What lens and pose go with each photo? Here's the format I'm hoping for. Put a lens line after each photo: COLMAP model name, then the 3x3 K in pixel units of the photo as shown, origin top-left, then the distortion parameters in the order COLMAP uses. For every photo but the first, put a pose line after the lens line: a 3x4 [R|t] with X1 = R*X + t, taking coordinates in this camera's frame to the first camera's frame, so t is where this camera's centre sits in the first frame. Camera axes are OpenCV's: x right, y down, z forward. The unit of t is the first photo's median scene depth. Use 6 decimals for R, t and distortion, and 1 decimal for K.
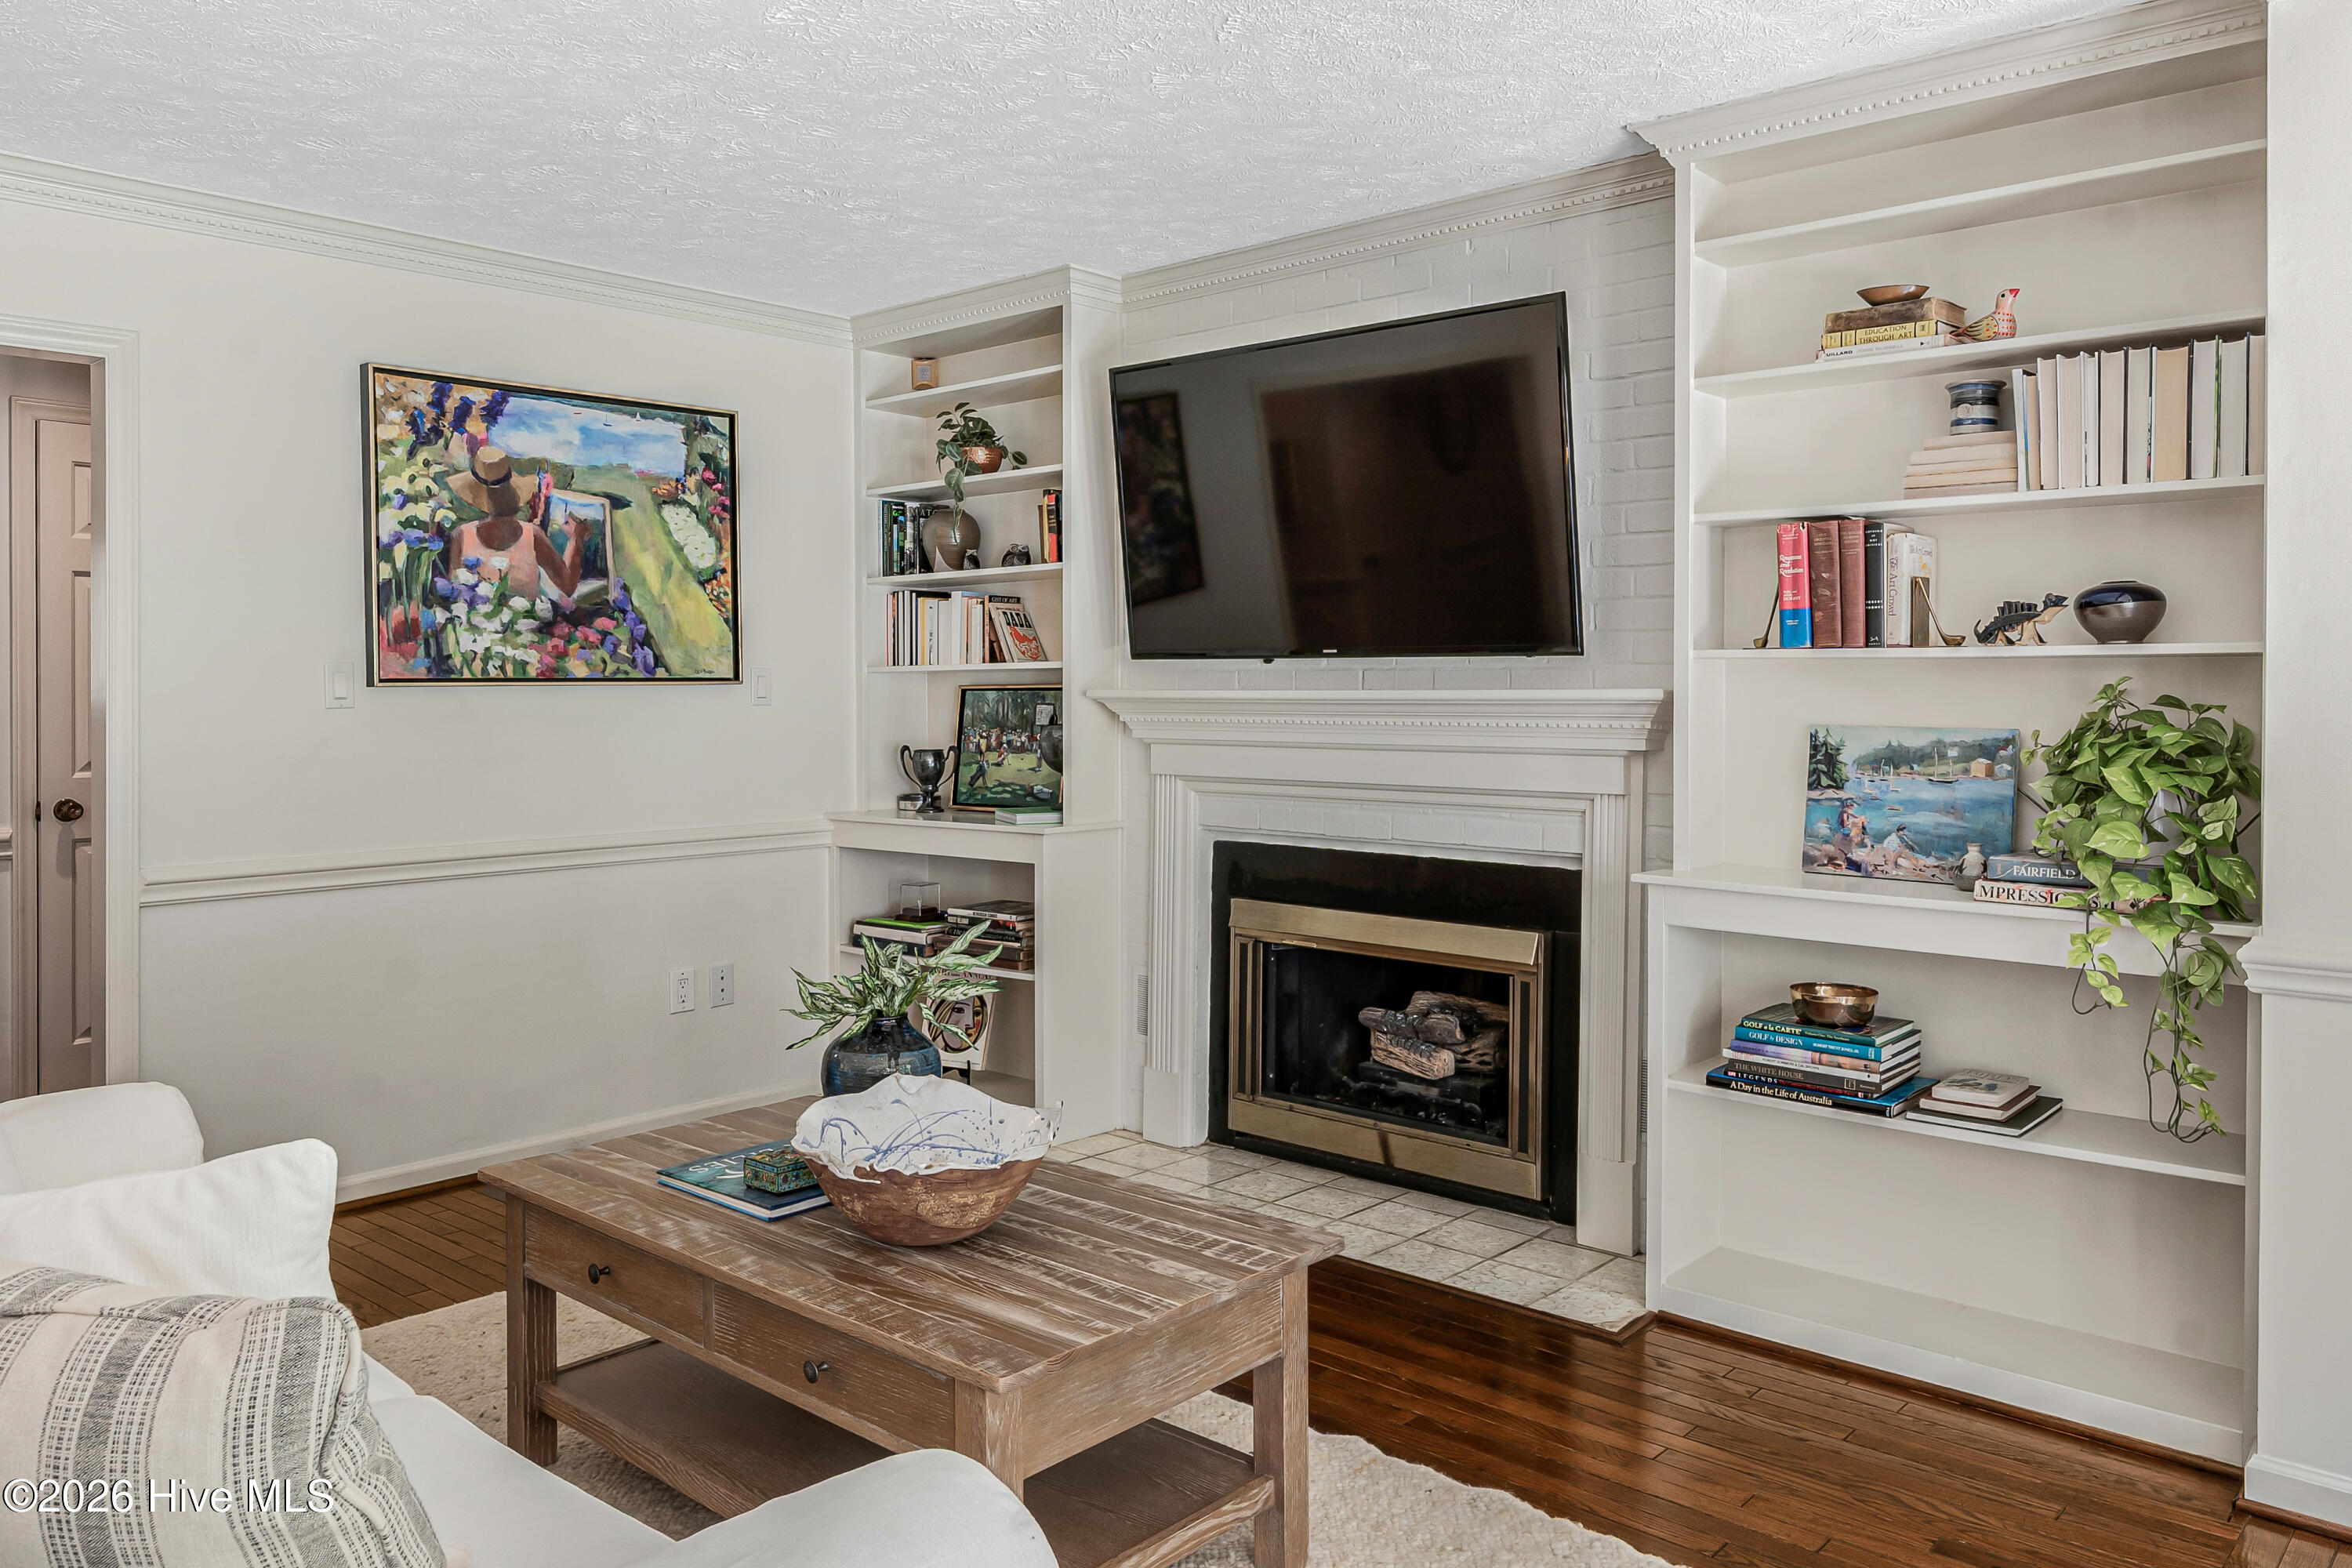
lens RADIAL K [[1669.2, 0, 1163.4], [0, 1669.2, 699.4], [0, 0, 1]] dist [0.003970, 0.004157]
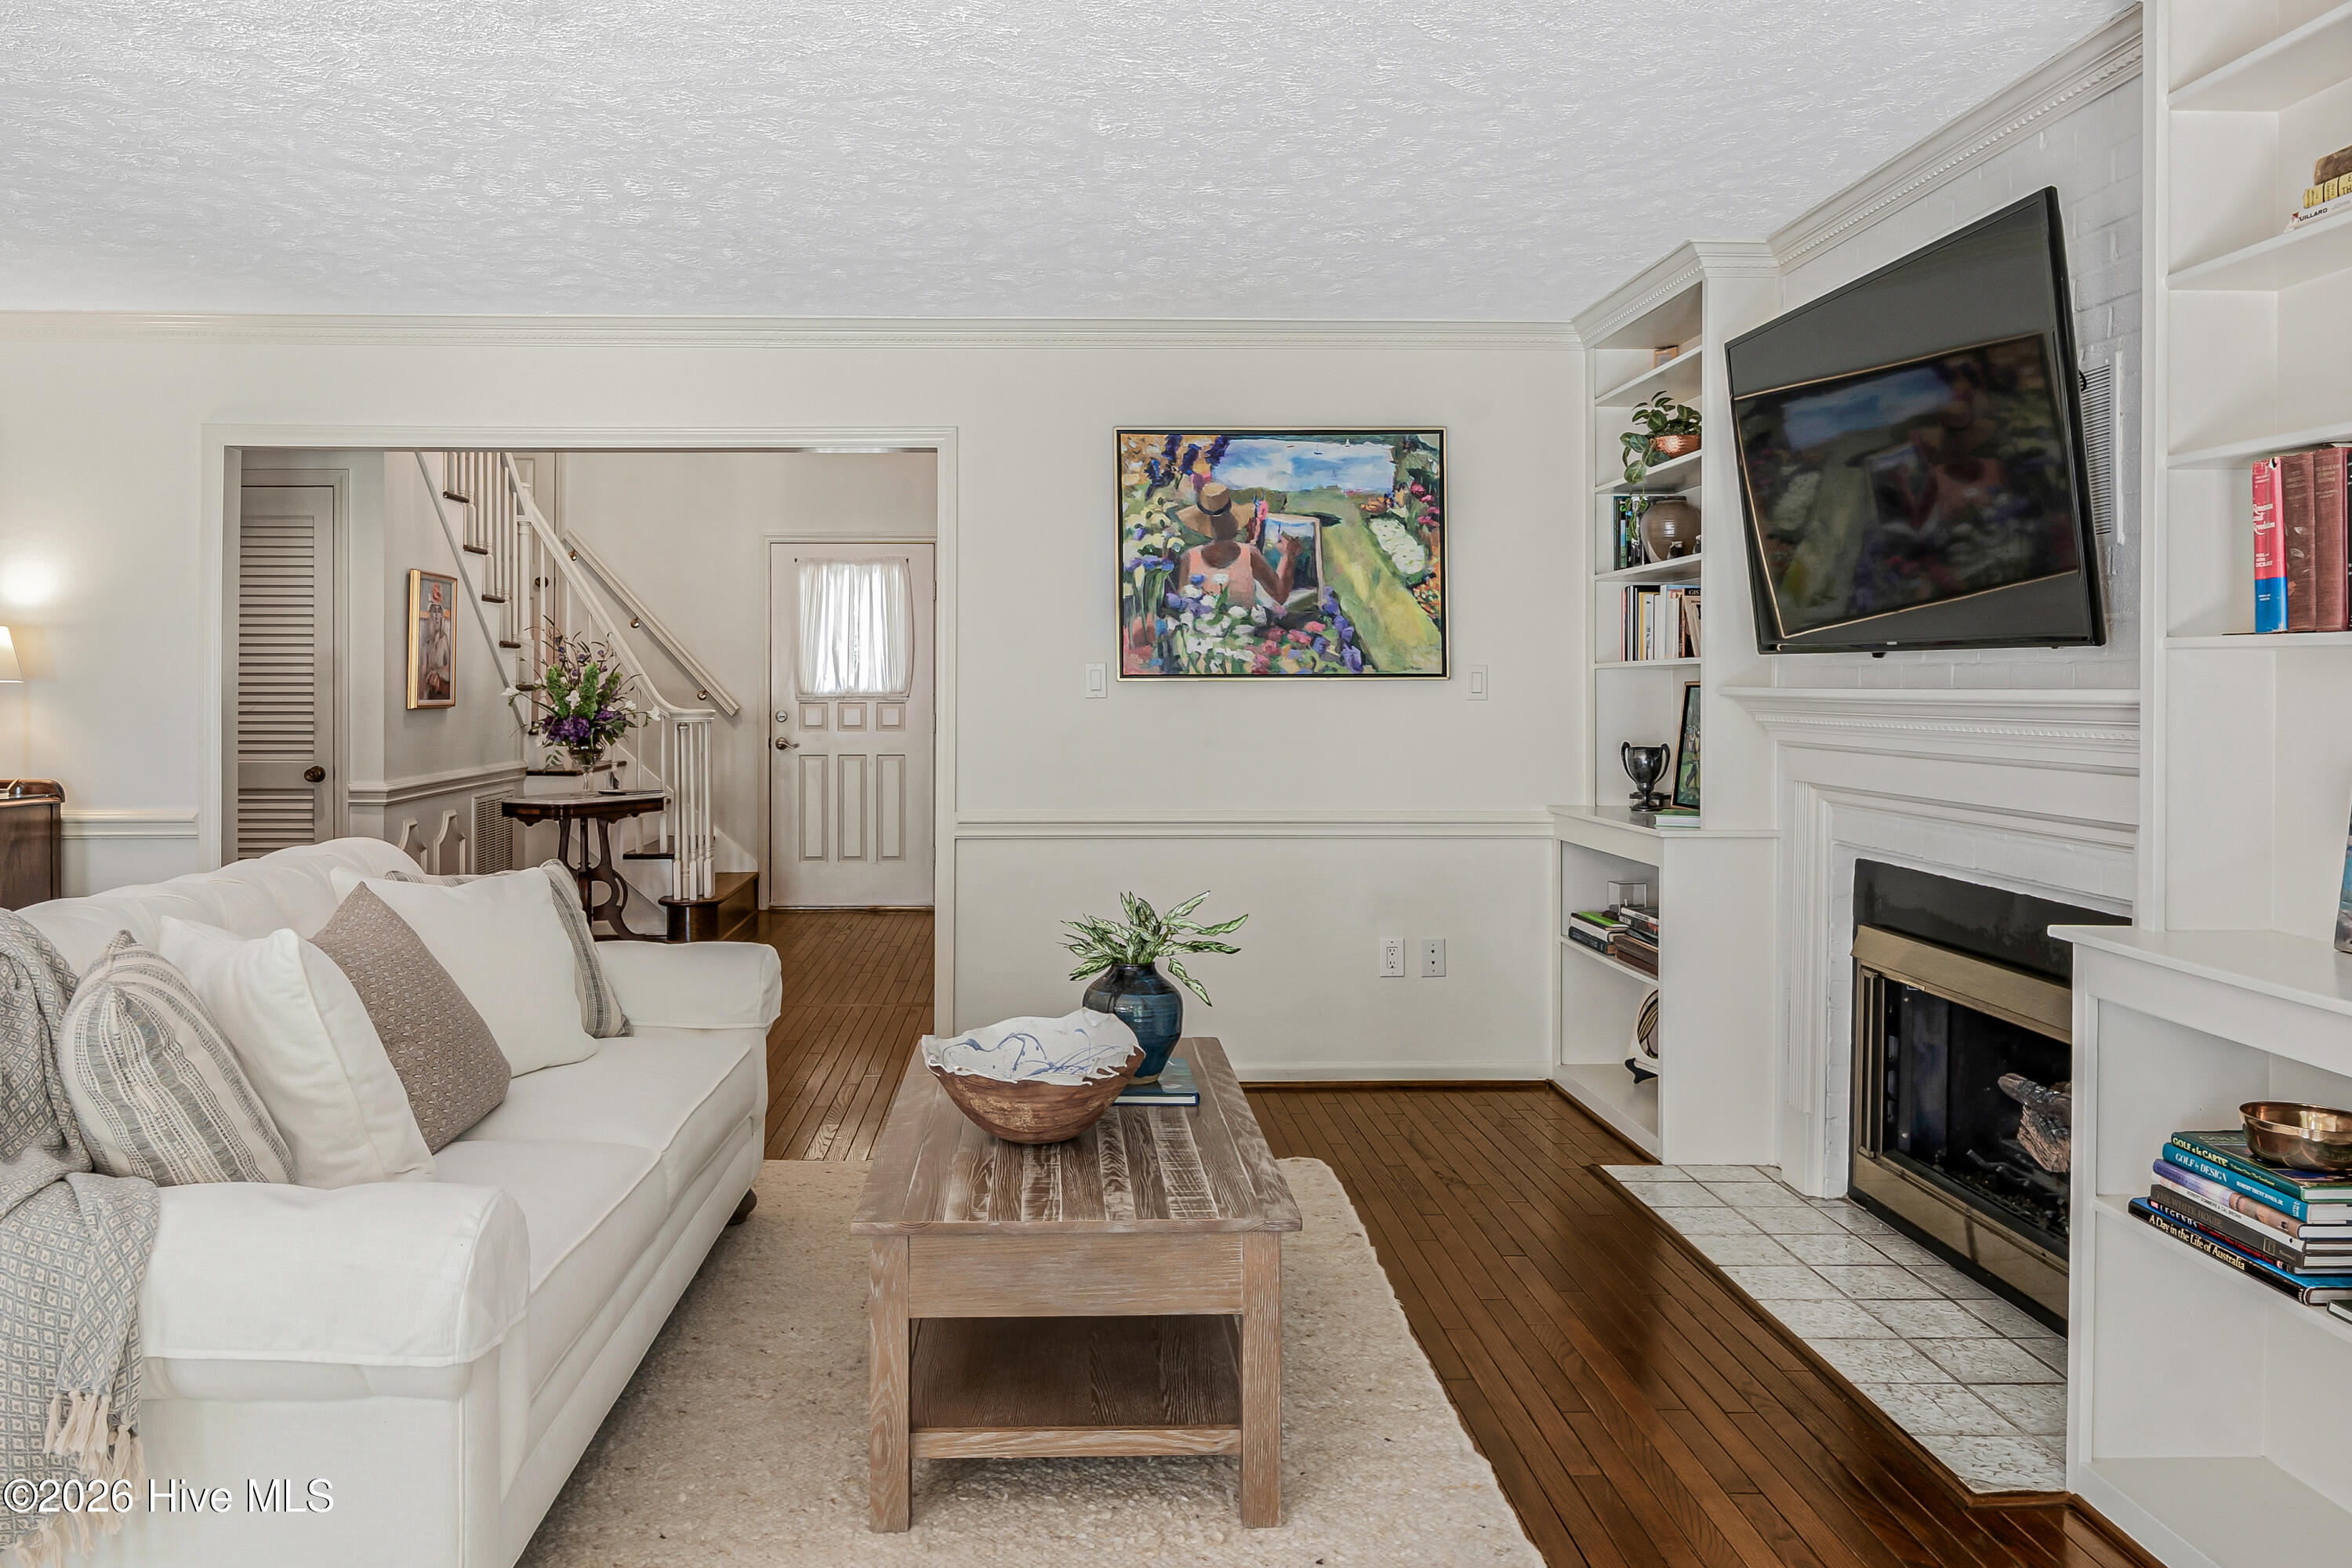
lens RADIAL K [[1669.2, 0, 1111.0], [0, 1669.2, 685.5], [0, 0, 1]] dist [0.003970, 0.004157]
pose [[0.697836, 0.004638, -0.716243, 0.418783], [-0.008462, 0.999963, -0.001769, -0.002075], [0.716208, 0.007295, 0.697849, 0.107754]]
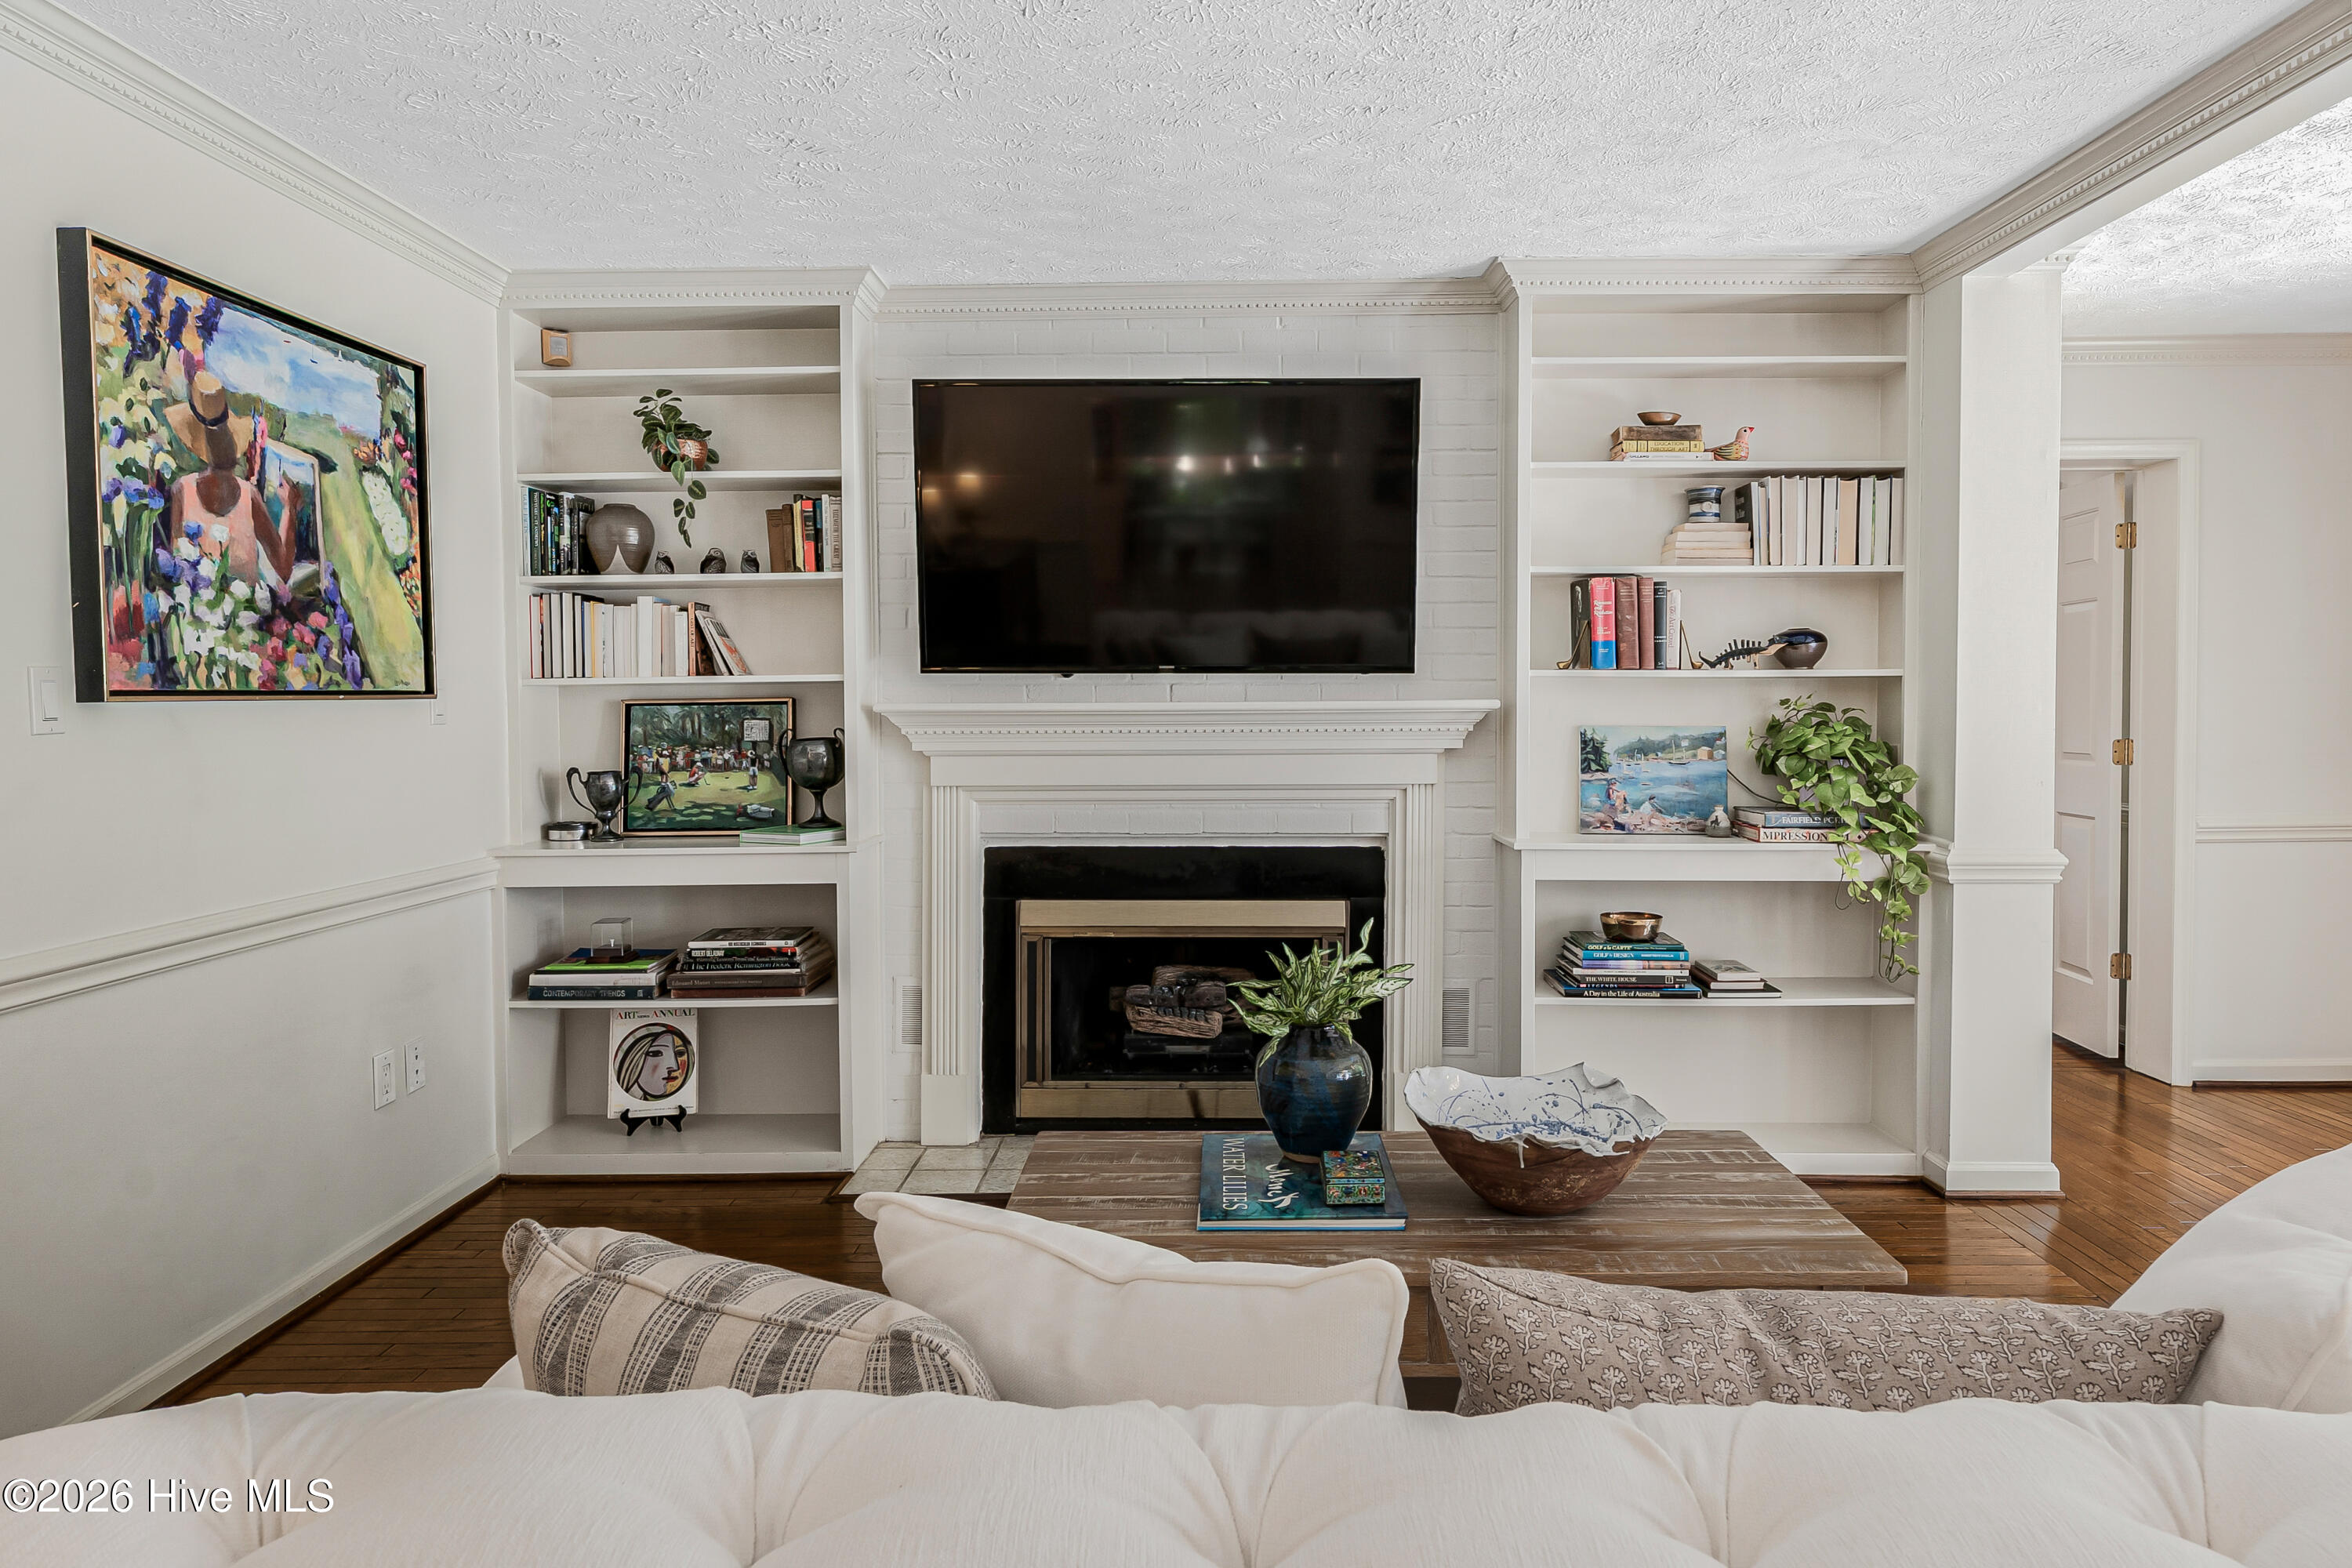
lens RADIAL K [[1480.6, 0, 1182.1], [0, 1480.6, 752.9], [0, 0, 1]] dist [0.006631, -0.003409]
pose [[0.758406, -0.025526, 0.651282, -0.516021], [0.008425, 0.999533, 0.029364, -0.000911], [-0.651727, -0.016783, 0.758268, 0.235007]]
